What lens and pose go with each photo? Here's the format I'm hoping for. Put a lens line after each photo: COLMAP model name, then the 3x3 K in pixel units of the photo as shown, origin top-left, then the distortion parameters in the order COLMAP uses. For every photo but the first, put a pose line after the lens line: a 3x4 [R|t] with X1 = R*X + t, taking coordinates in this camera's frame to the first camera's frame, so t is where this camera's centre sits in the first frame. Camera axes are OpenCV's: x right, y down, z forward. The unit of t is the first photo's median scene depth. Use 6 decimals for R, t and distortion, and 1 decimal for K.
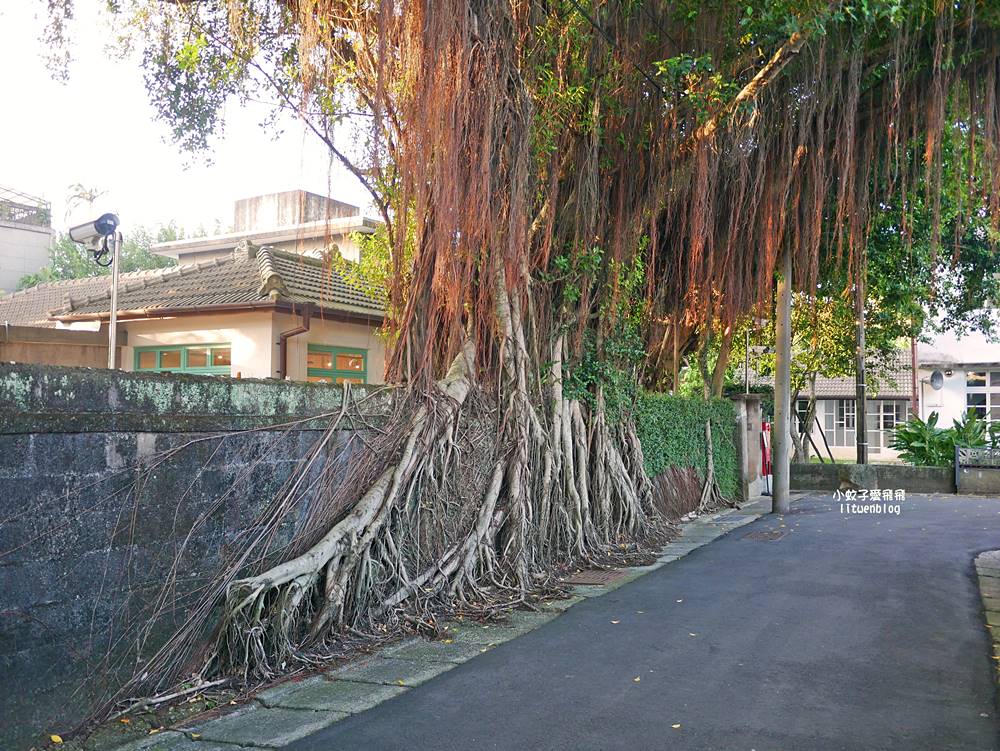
lens RADIAL K [[843.4, 0, 499.8], [0, 843.4, 376.7], [0, 0, 1]] dist [-0.037580, 0.017334]
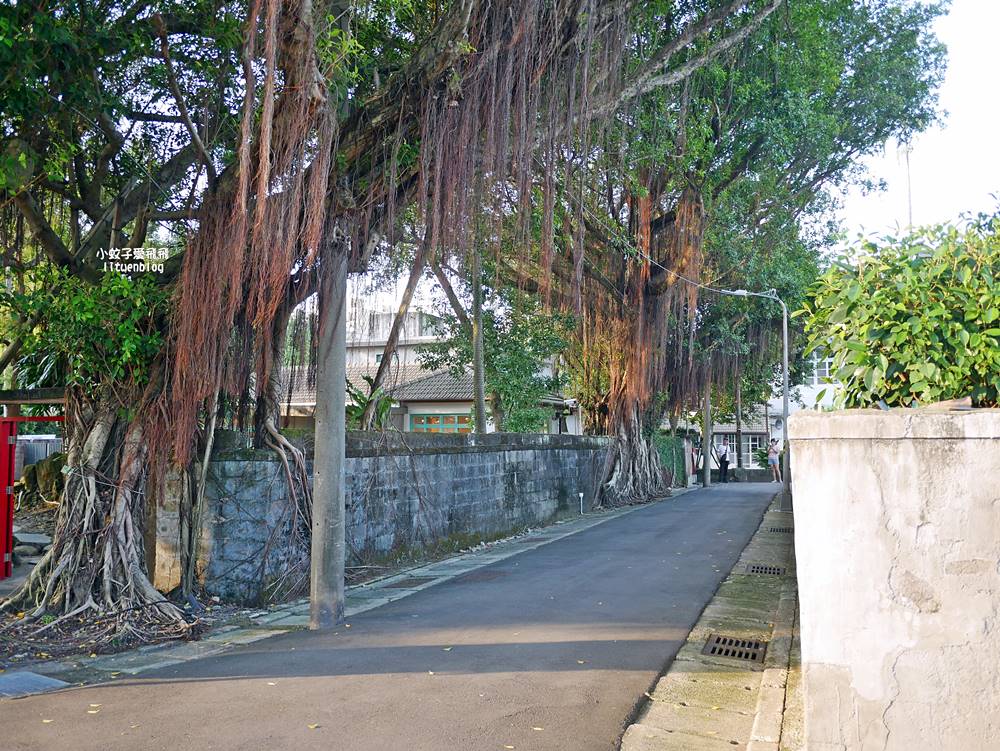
lens RADIAL K [[843.4, 0, 500.5], [0, 843.4, 374.3], [0, 0, 1]] dist [-0.037580, 0.017334]
pose [[0.991029, 0.000821, 0.133647, -0.400808], [0.004591, 0.999182, -0.040182, -0.042107], [-0.133571, 0.040435, 0.990214, -0.914204]]
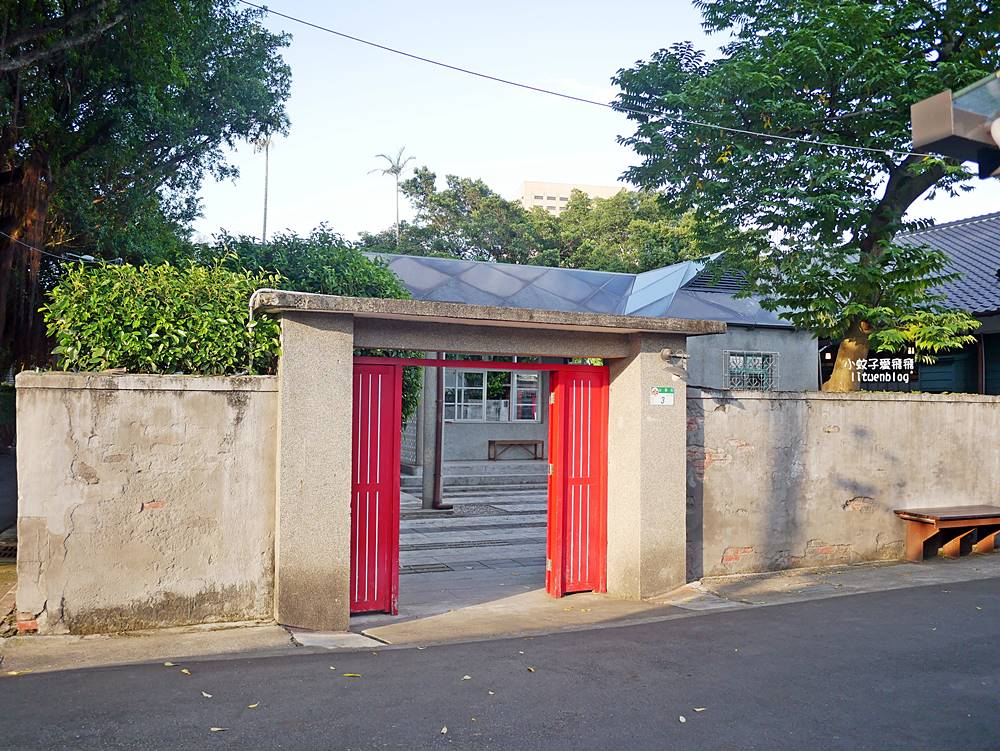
lens RADIAL K [[843.4, 0, 495.0], [0, 843.4, 372.8], [0, 0, 1]] dist [-0.037580, 0.017334]
pose [[0.667949, 0.027334, 0.743705, -0.699515], [-0.034506, 0.999388, -0.005740, -0.076864], [-0.743406, -0.021828, 0.668484, -2.931633]]
